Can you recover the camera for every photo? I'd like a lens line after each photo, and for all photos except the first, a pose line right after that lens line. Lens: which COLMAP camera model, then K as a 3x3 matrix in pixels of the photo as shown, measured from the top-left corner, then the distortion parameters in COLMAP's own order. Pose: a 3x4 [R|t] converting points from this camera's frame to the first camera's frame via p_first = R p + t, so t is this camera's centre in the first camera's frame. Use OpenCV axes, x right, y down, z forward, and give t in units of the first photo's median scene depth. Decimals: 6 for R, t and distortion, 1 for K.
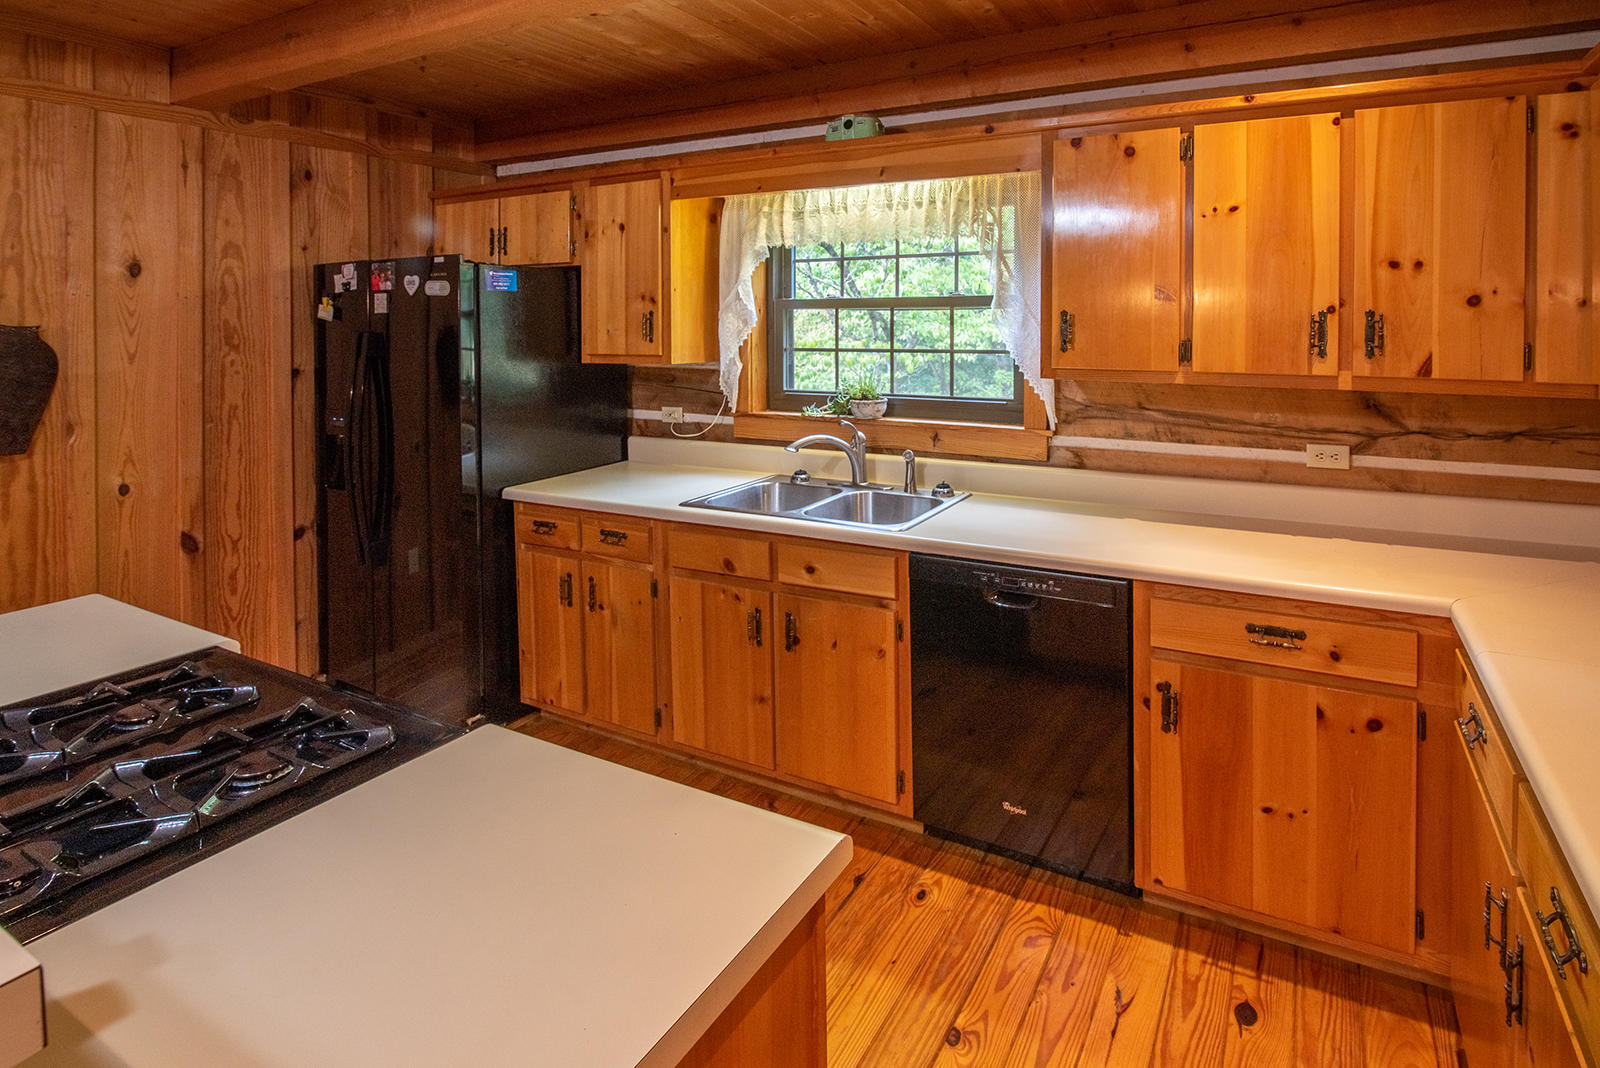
lens RADIAL K [[822.1, 0, 846.6], [0, 822.1, 334.8], [0, 0, 1]] dist [-0.016463, -0.000297]
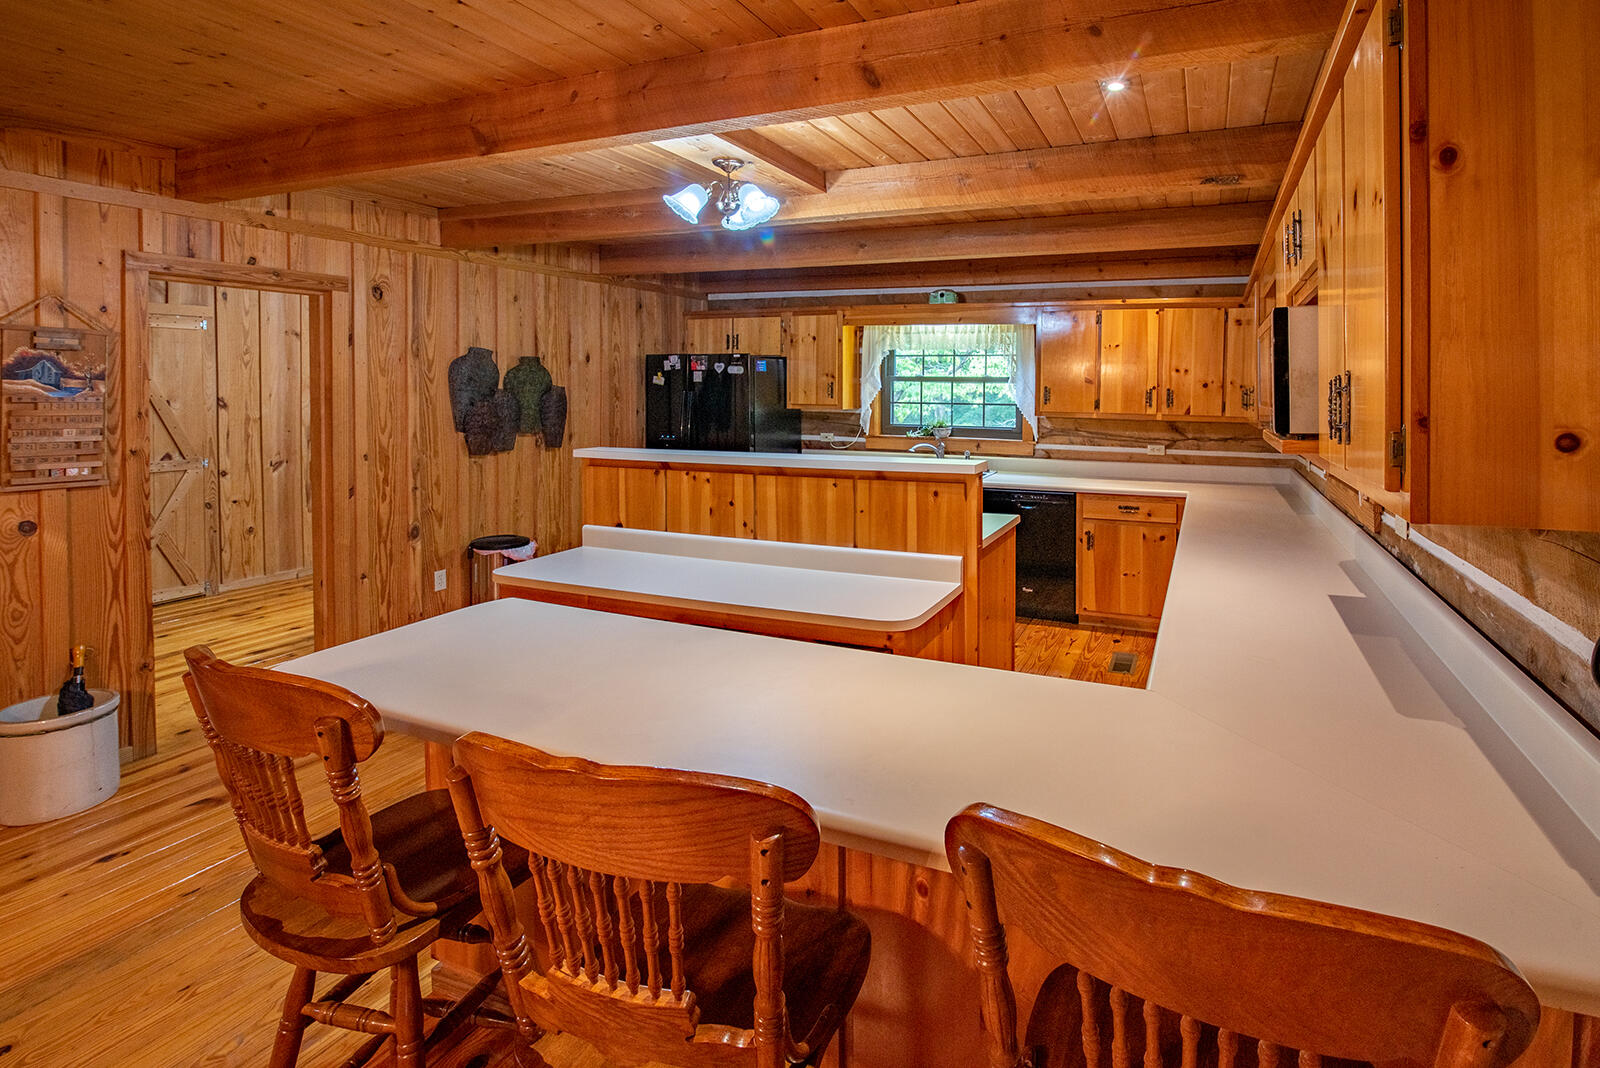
lens RADIAL K [[784.7, 0, 848.0], [0, 784.7, 396.4], [0, 0, 1]] dist [-0.000096, -0.000071]
pose [[0.996282, 0.011128, 0.085430, -0.406963], [-0.011394, 0.999932, 0.002632, -0.000211], [-0.085395, -0.003595, 0.996341, -0.979371]]
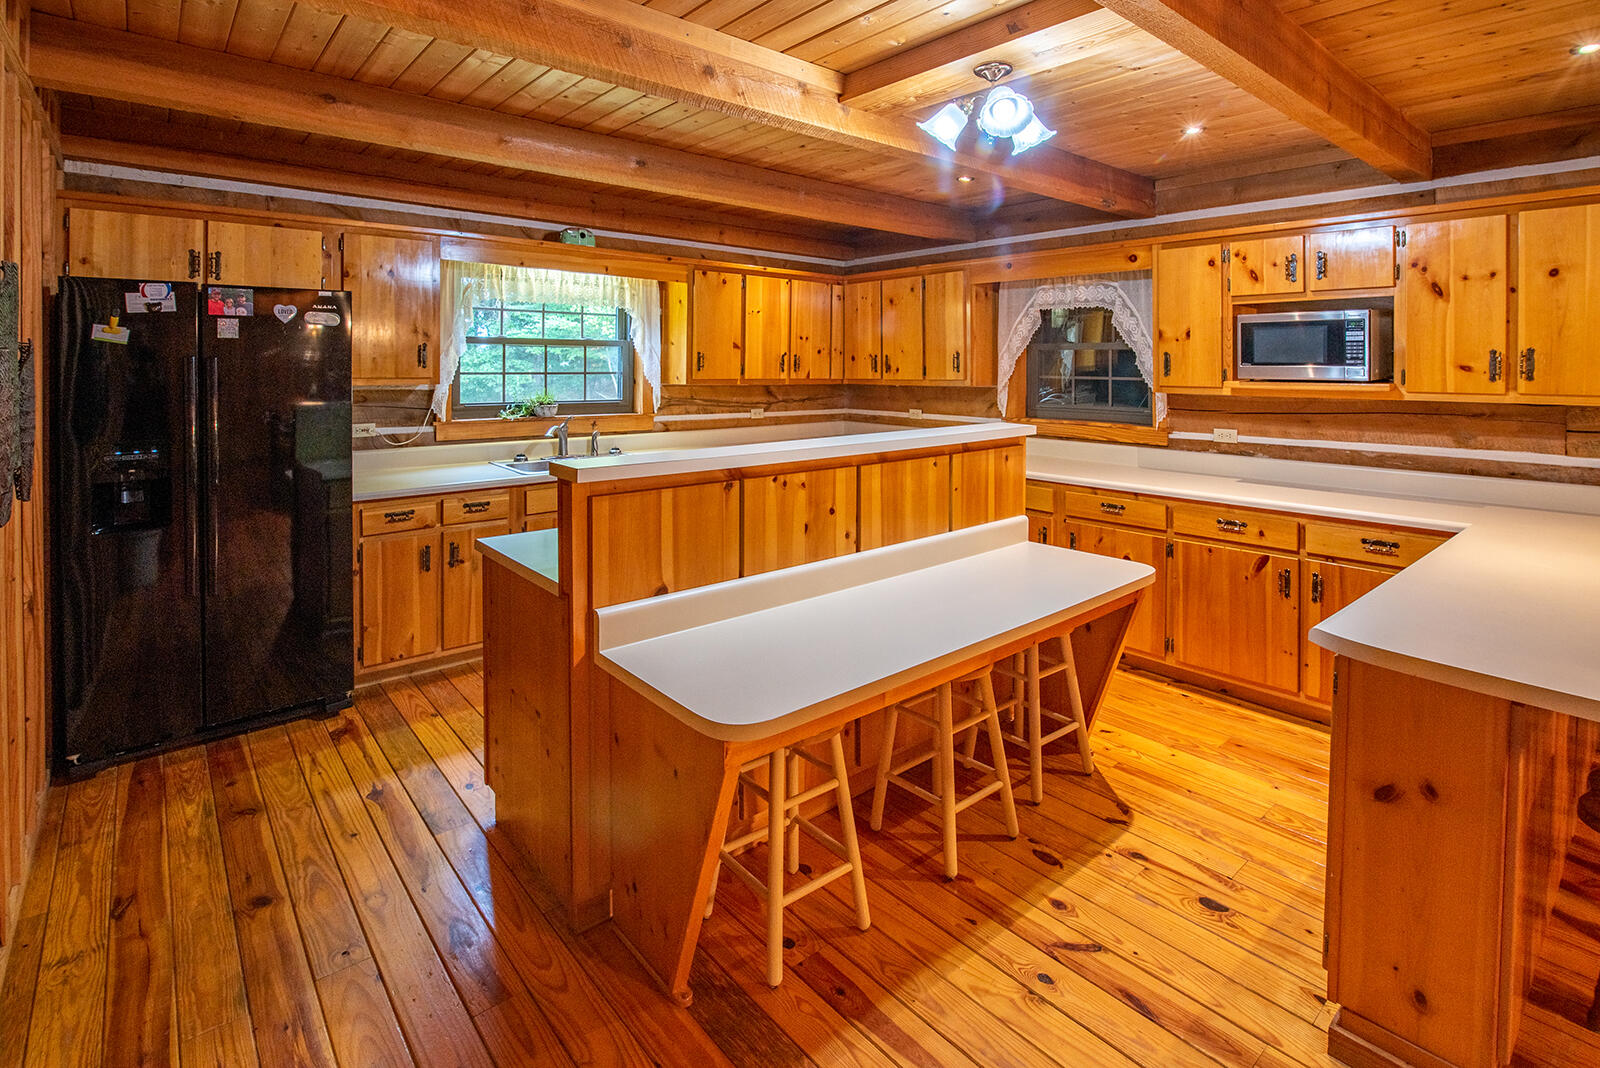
lens RADIAL K [[822.1, 0, 846.6], [0, 822.1, 334.8], [0, 0, 1]] dist [-0.016463, -0.000297]
pose [[0.337750, 0.037122, 0.940503, -1.373085], [0.000140, 0.999220, -0.039489, 0.009902], [-0.941236, 0.013470, 0.337482, -0.061815]]
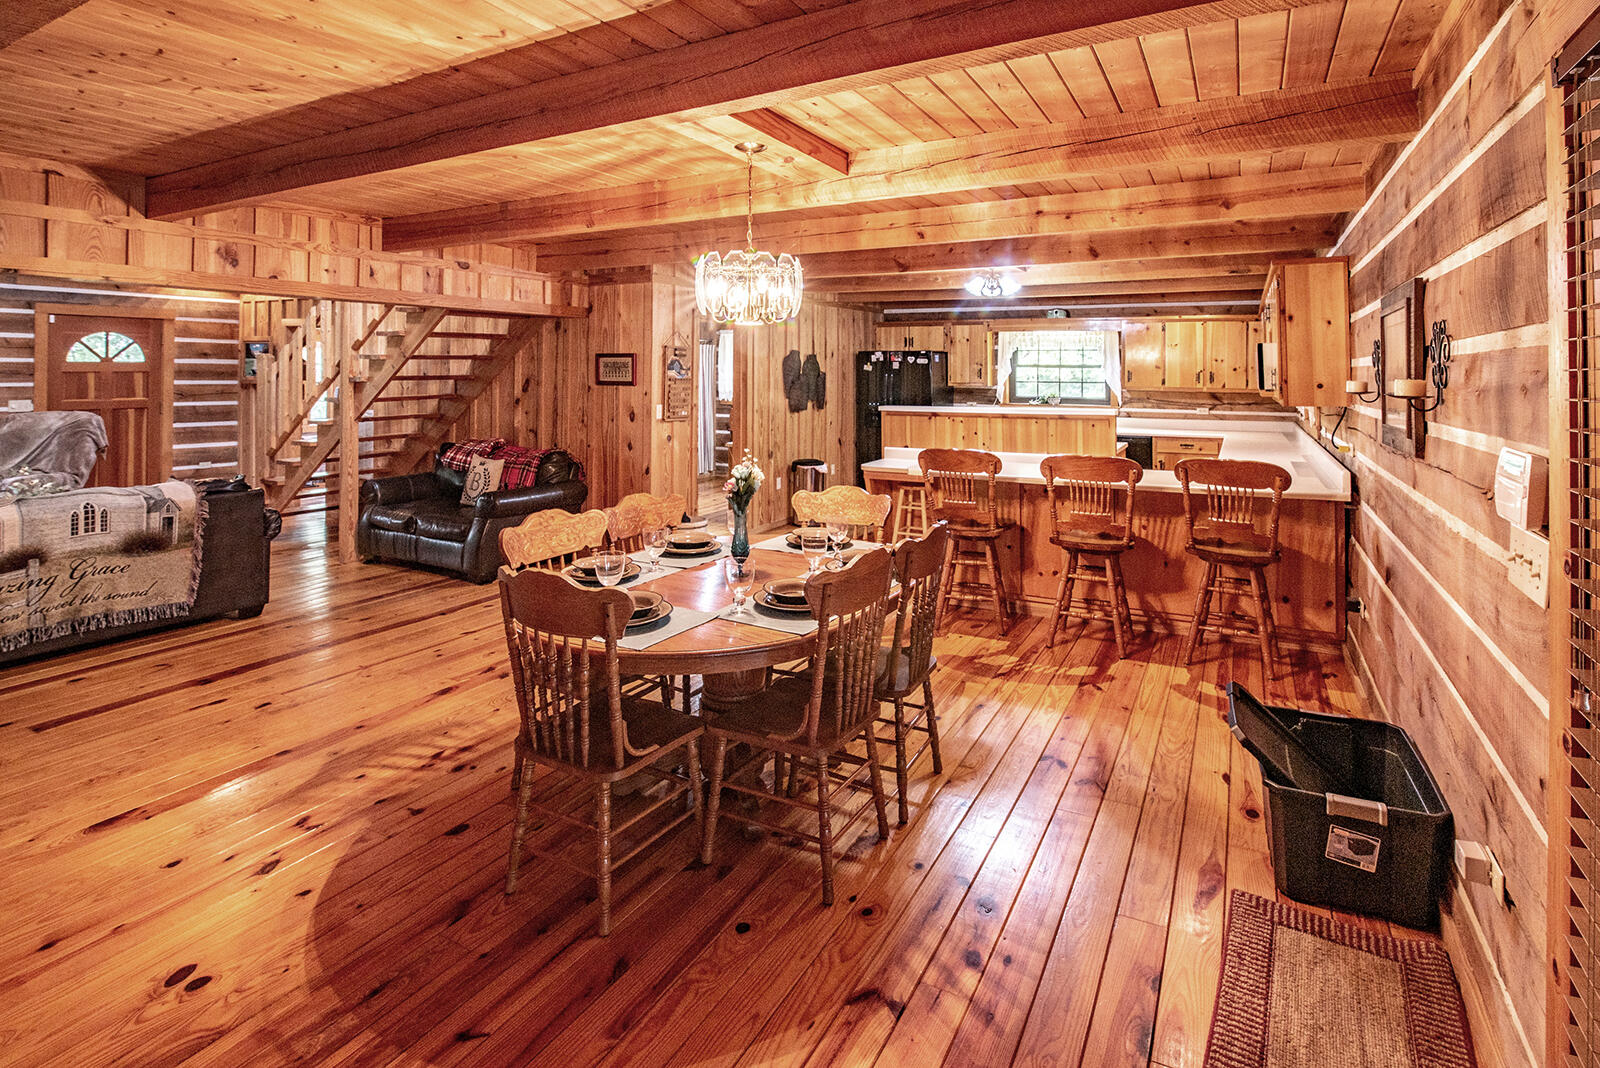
lens RADIAL K [[773.7, 0, 782.5], [0, 773.7, 354.5], [0, 0, 1]] dist [-0.018615, -0.000029]
pose [[0.999719, 0.006839, -0.022707, -1.014420], [-0.007483, 0.999568, -0.028410, 0.006986], [0.022503, 0.028572, 0.999338, -2.081017]]
